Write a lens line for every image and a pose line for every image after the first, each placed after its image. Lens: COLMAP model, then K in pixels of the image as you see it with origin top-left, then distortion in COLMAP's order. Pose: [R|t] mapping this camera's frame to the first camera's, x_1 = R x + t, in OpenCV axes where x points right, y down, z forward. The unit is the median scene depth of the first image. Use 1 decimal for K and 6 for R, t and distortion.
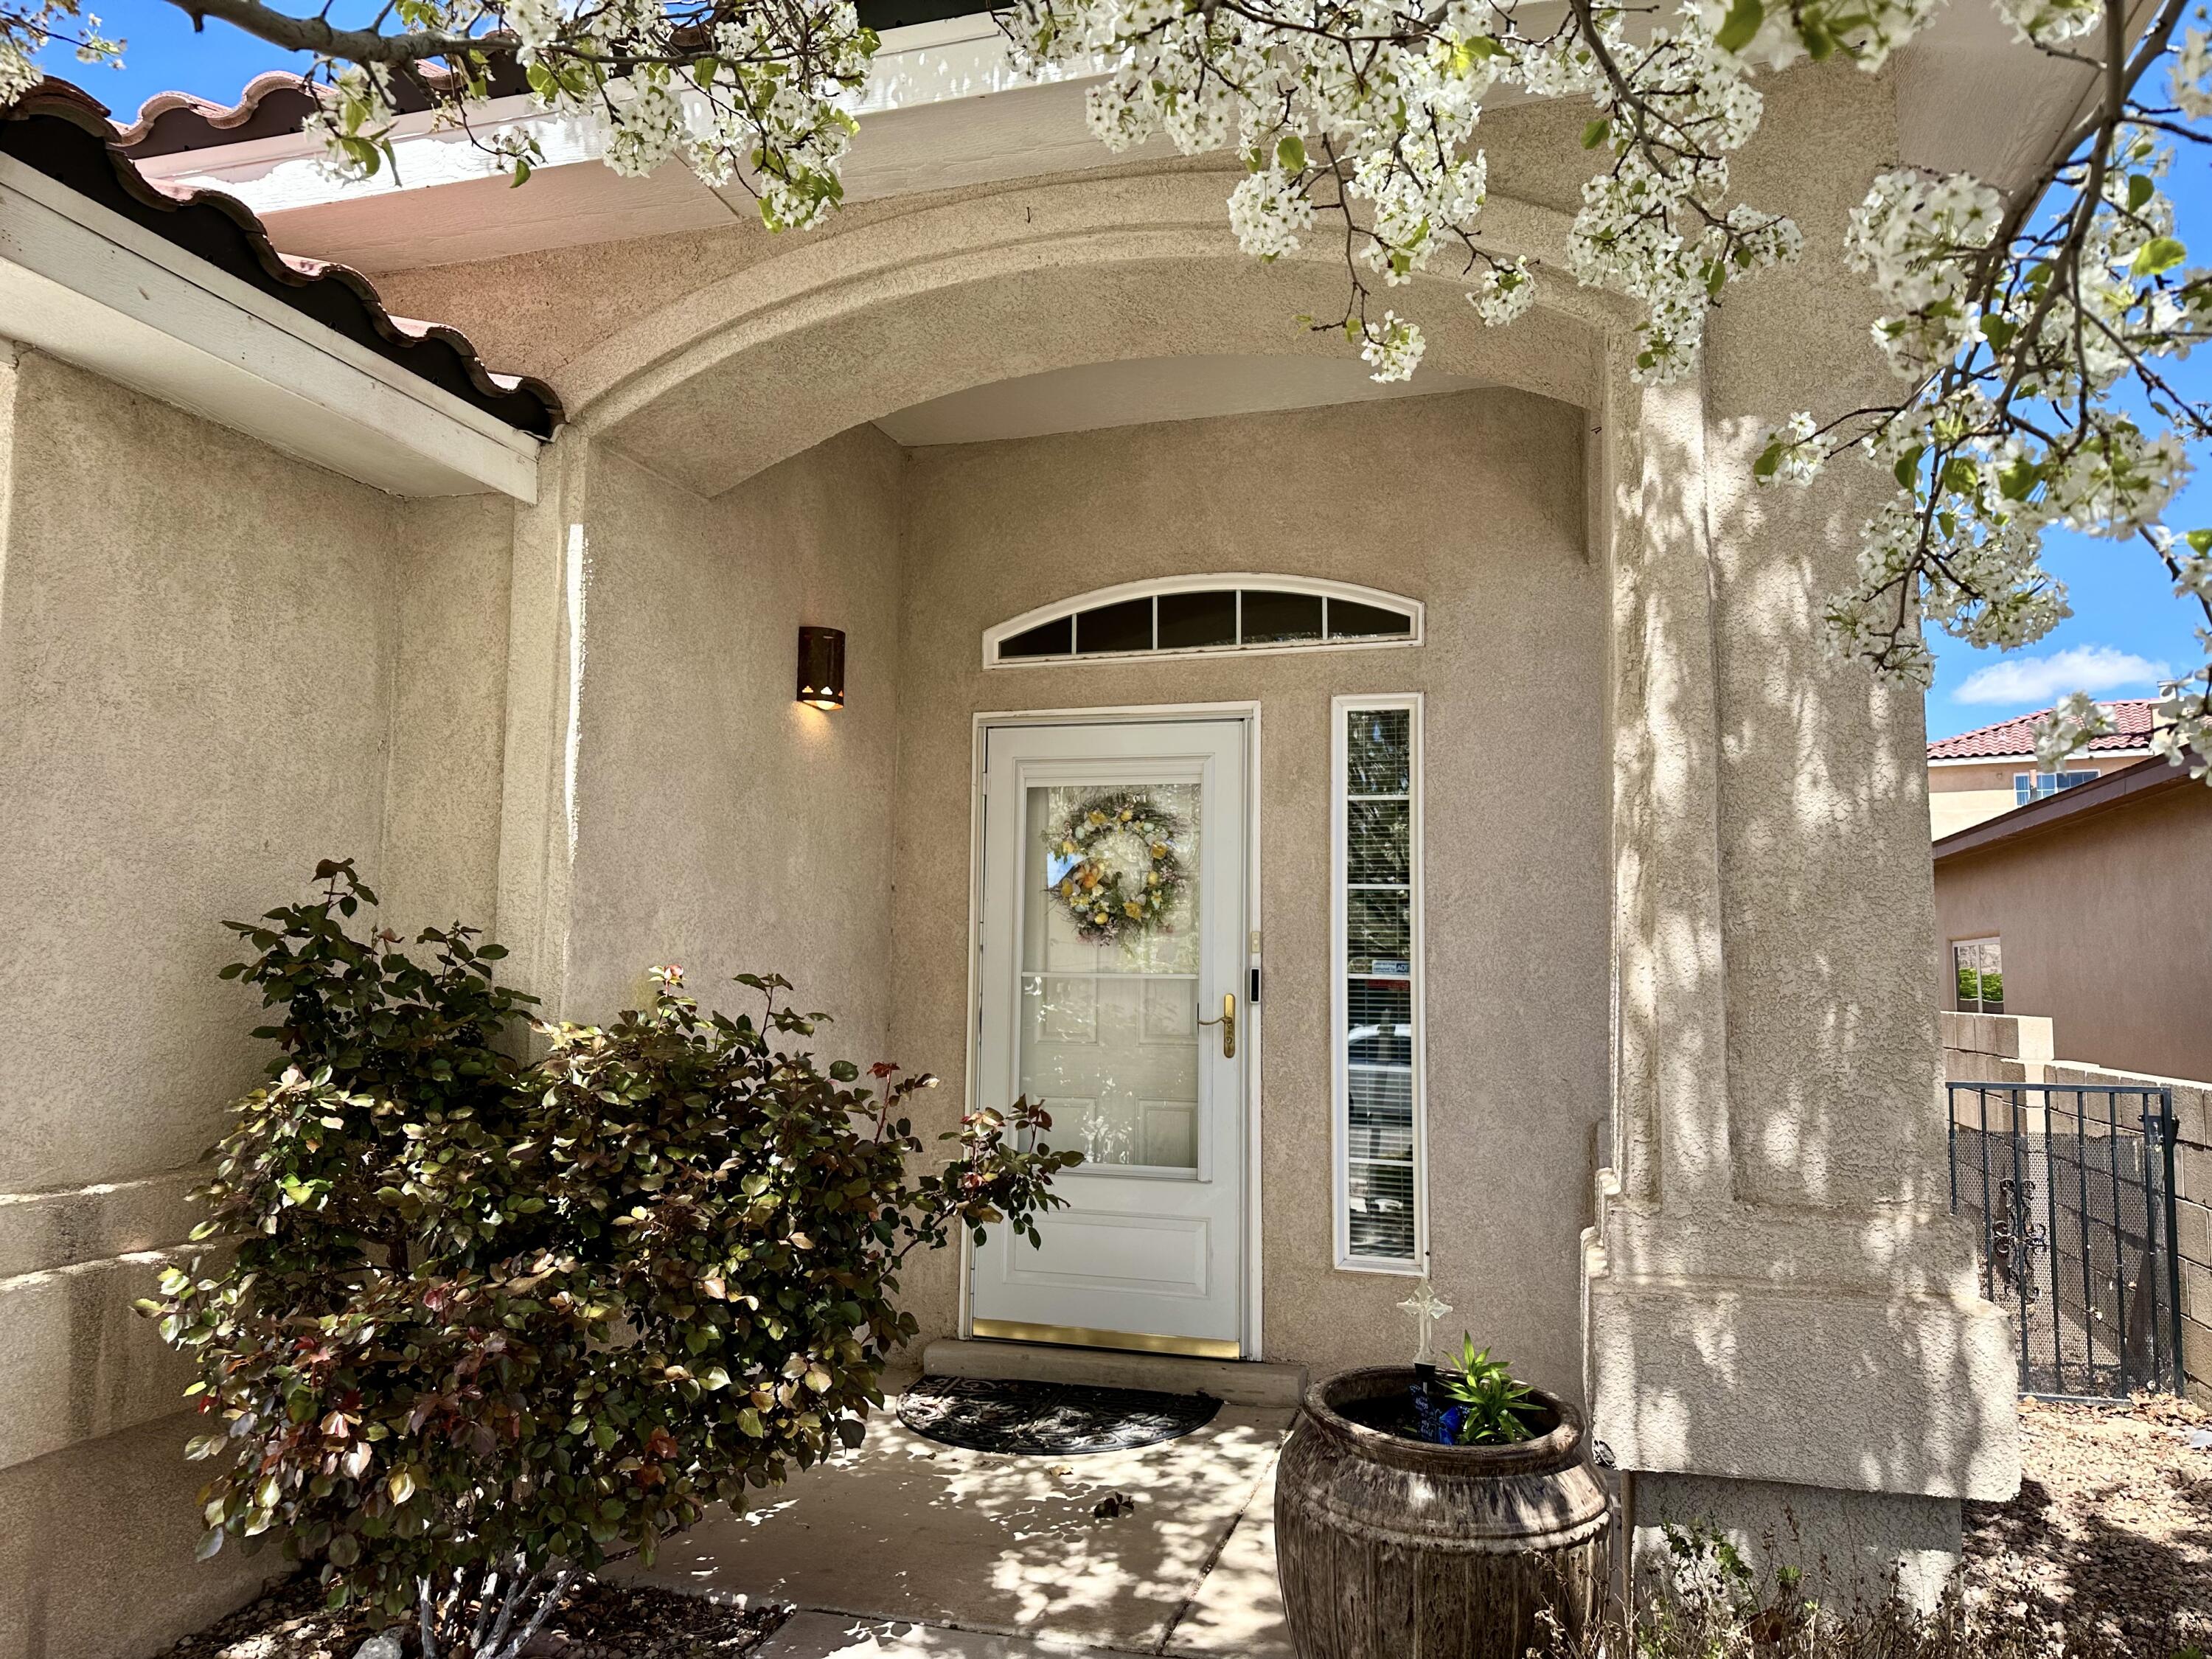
lens RADIAL K [[1554.1, 0, 1106.0], [0, 1554.1, 829.5], [0, 0, 1]] dist [0.075994, -0.108960]
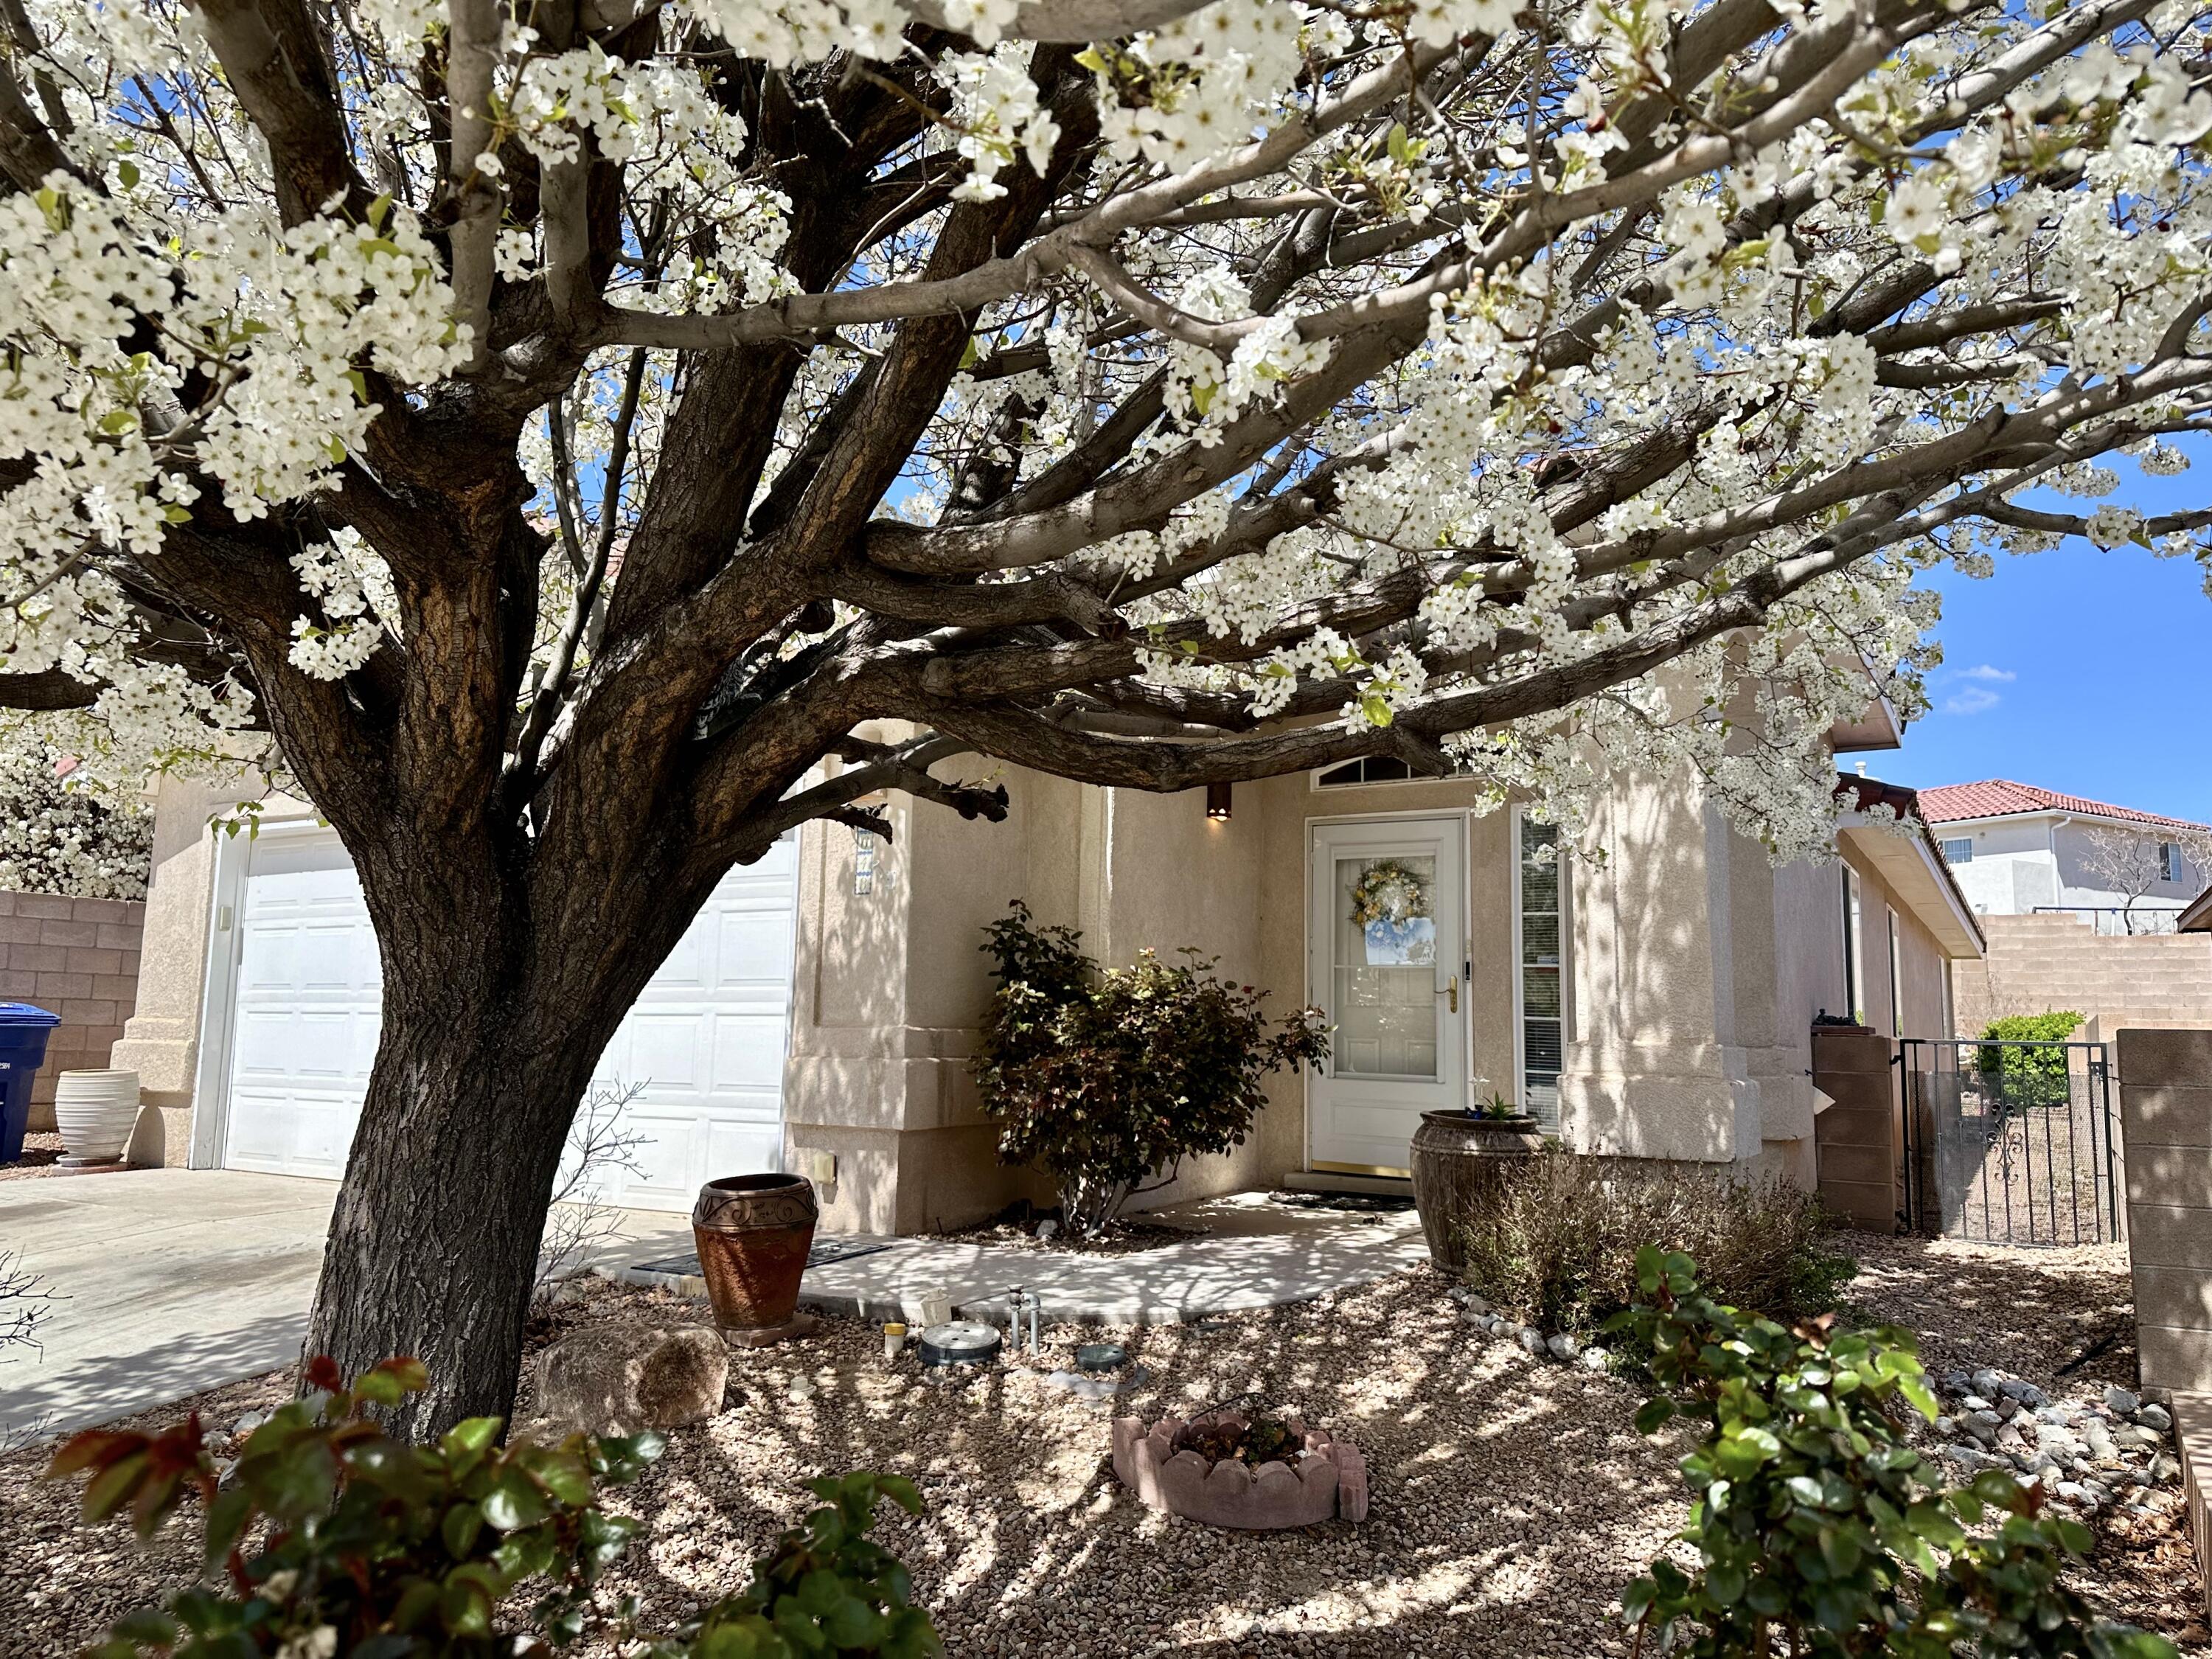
lens RADIAL K [[1554.1, 0, 1106.0], [0, 1554.1, 829.5], [0, 0, 1]] dist [0.075994, -0.108960]
pose [[0.967573, -0.022738, -0.251566, 0.205730], [0.012579, 0.999042, -0.041917, 0.013728], [0.252278, 0.037393, 0.966932, -1.115868]]
